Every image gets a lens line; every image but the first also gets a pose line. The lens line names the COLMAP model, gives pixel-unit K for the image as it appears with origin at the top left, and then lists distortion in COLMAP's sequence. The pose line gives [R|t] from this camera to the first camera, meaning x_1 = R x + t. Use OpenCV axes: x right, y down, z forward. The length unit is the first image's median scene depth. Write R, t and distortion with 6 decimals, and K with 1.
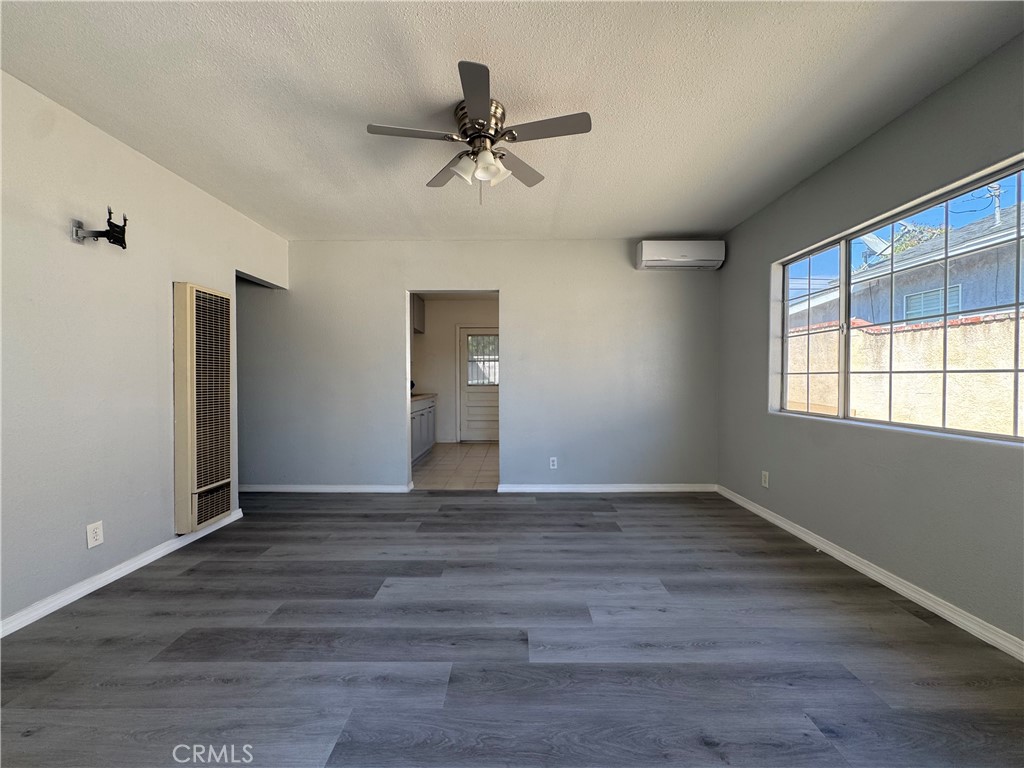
lens RADIAL K [[411.5, 0, 514.0], [0, 411.5, 380.9], [0, 0, 1]] dist [0.003763, 0.000194]
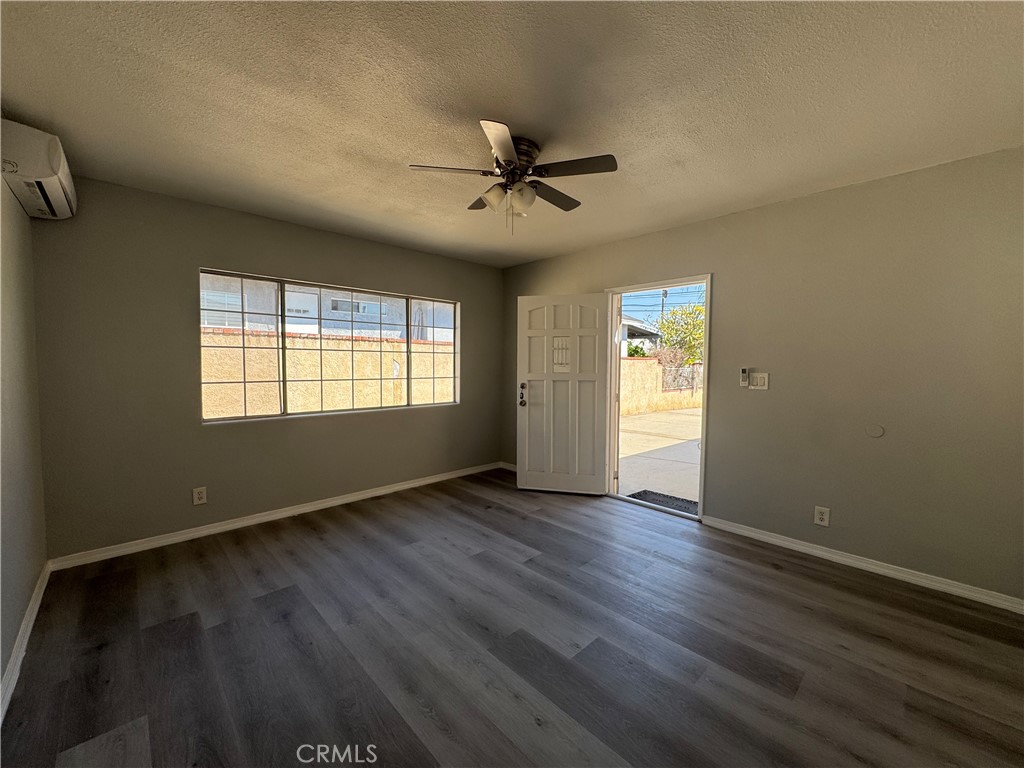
lens RADIAL K [[411.5, 0, 511.9], [0, 411.5, 385.8], [0, 0, 1]] dist [0.003763, 0.000194]
pose [[-0.696809, -0.037387, 0.716281, -0.678126], [0.000203, 0.998630, 0.052322, -0.075066], [-0.717256, 0.036604, -0.695847, 1.404995]]
